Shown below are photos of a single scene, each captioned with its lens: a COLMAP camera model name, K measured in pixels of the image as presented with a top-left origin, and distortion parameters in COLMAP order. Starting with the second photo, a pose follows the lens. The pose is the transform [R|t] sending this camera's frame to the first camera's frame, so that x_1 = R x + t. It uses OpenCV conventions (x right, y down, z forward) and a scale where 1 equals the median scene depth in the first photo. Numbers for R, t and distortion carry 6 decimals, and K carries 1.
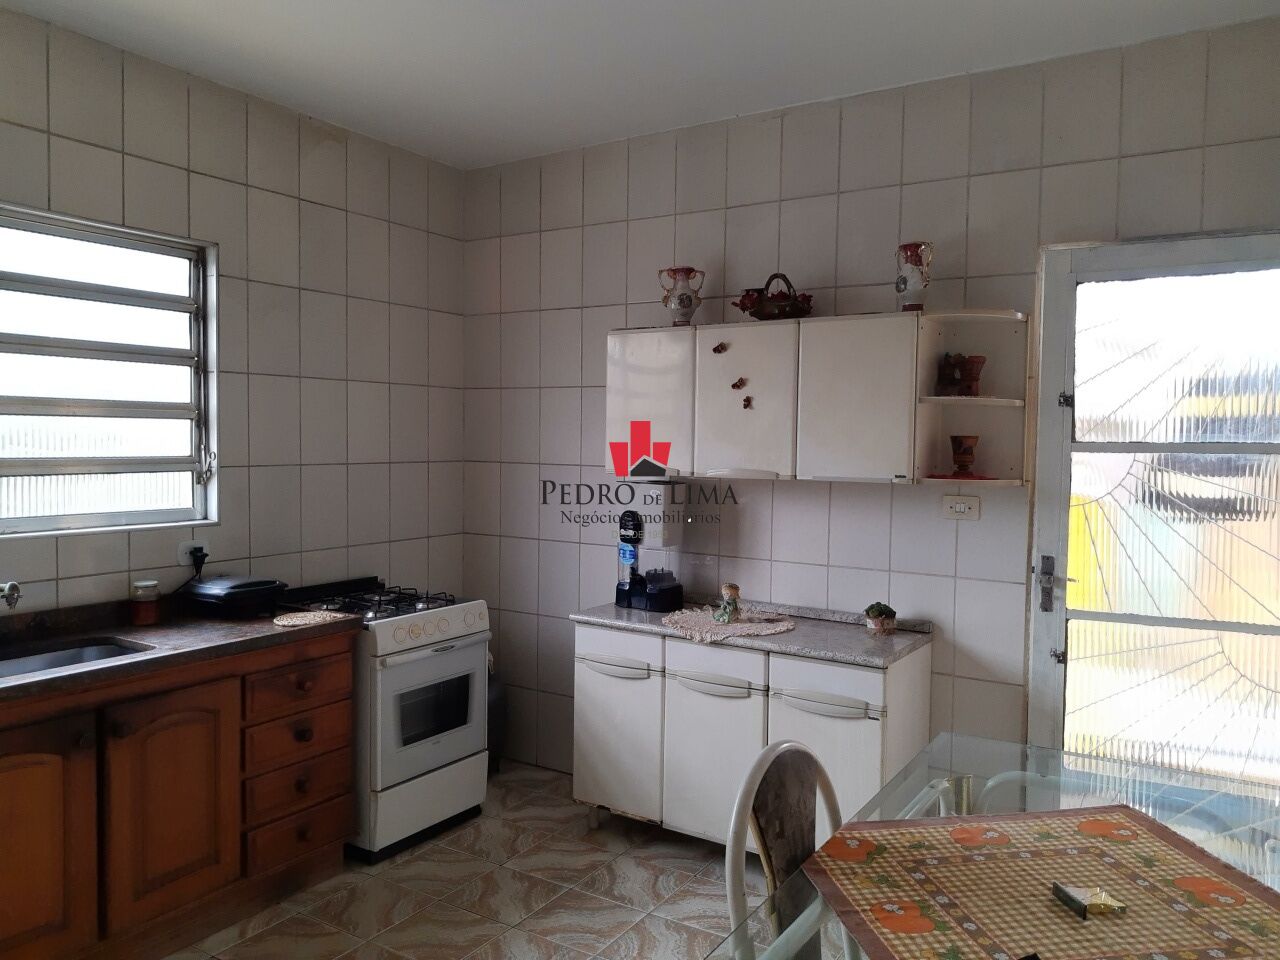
lens RADIAL K [[976.0, 0, 645.4], [0, 976.0, 482.9], [0, 0, 1]] dist [0.027512, -0.066567]
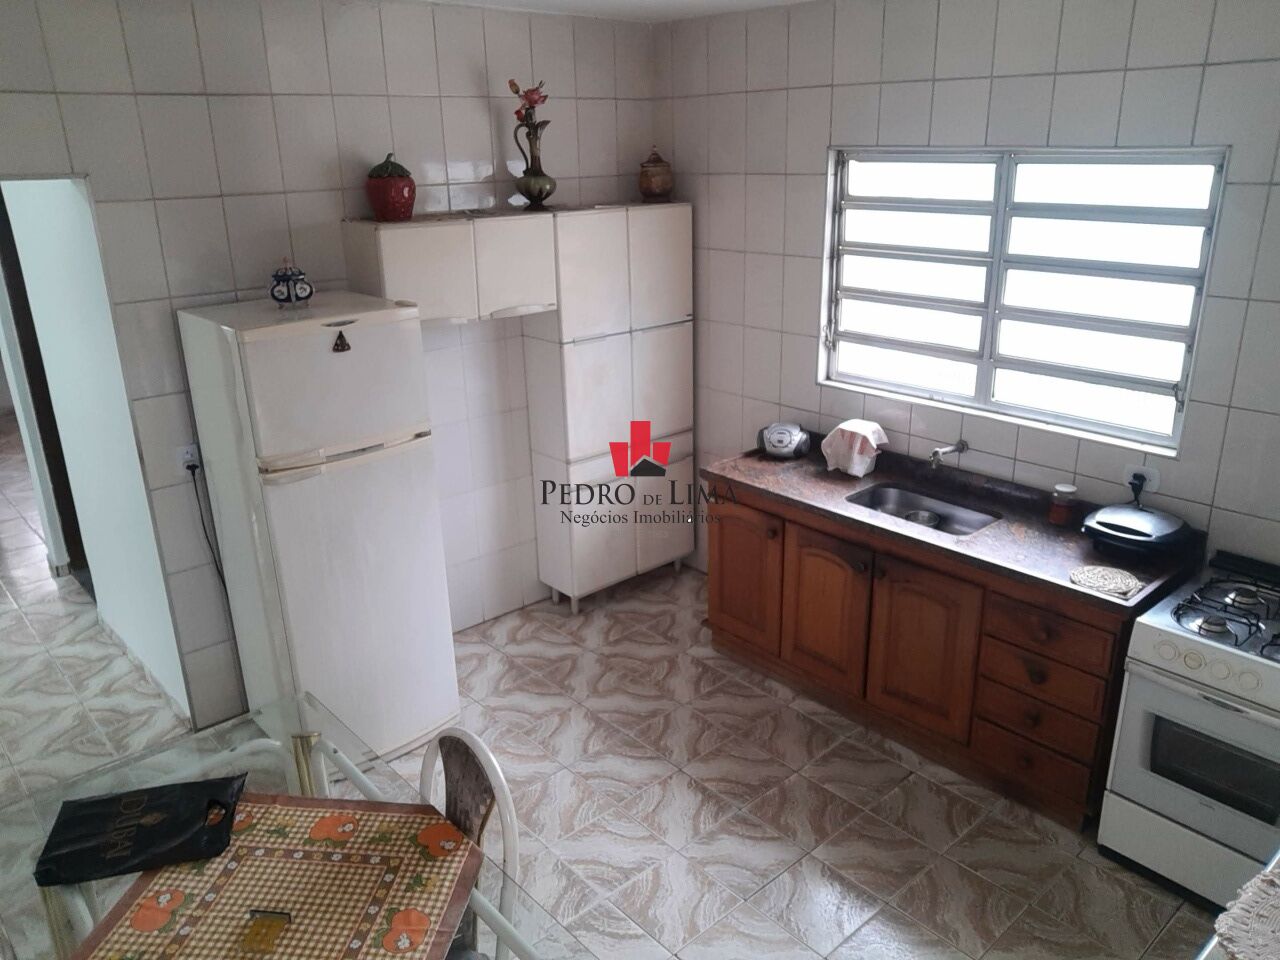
lens RADIAL K [[959.6, 0, 644.1], [0, 959.6, 473.5], [0, 0, 1]] dist [0.009533, -0.046523]
pose [[-0.283636, 0.305503, -0.908966, 0.606948], [-0.030465, 0.944545, 0.326967, -0.255550], [0.958448, 0.120431, -0.258600, 0.837366]]
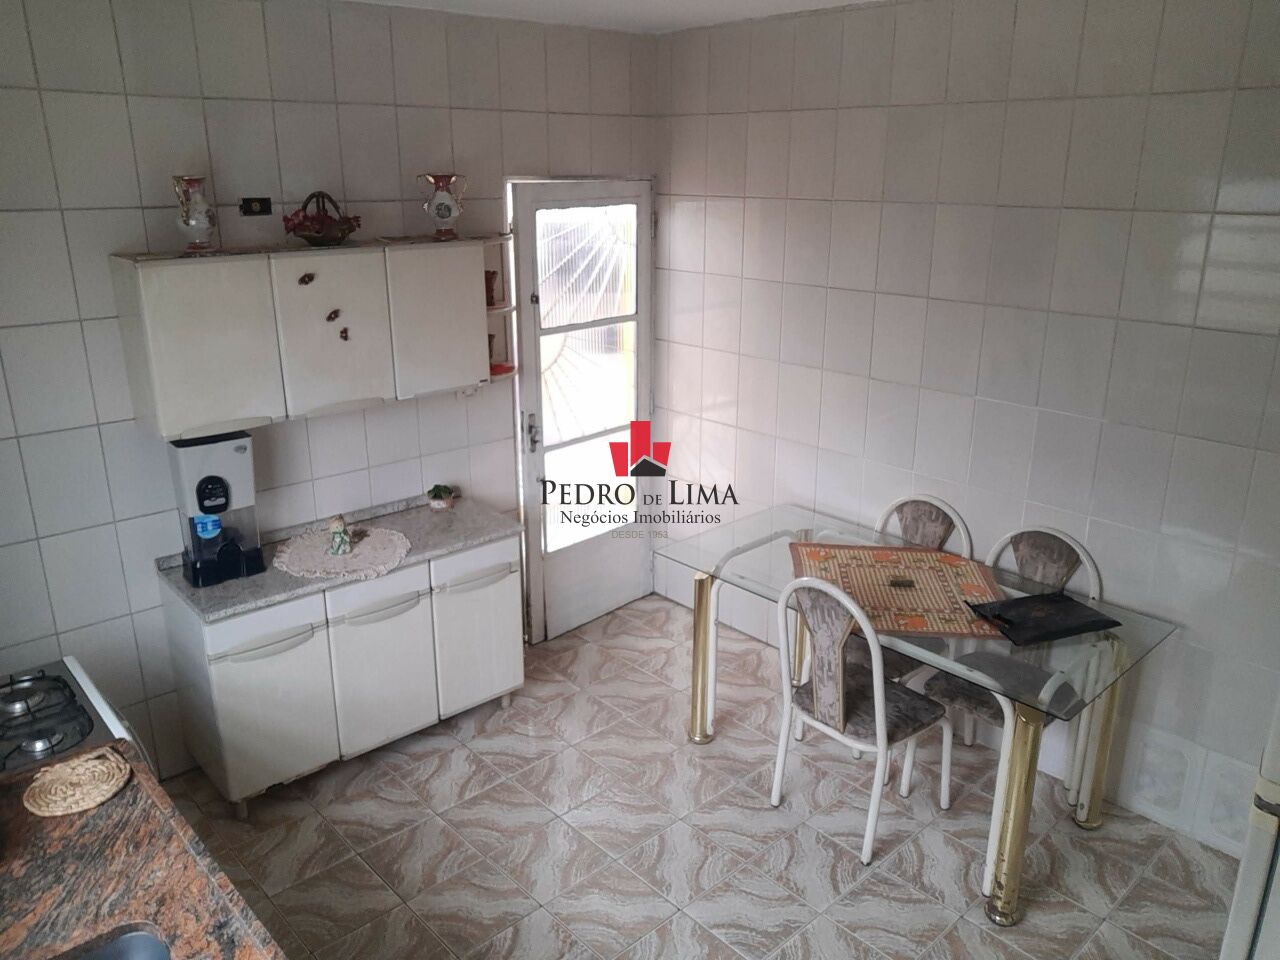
lens RADIAL K [[959.6, 0, 642.4], [0, 959.6, 478.5], [0, 0, 1]] dist [0.009533, -0.046523]
pose [[0.259315, -0.310208, 0.914618, -0.806681], [0.048655, 0.950006, 0.308416, -0.246433], [-0.964566, -0.035476, 0.261444, 0.495089]]
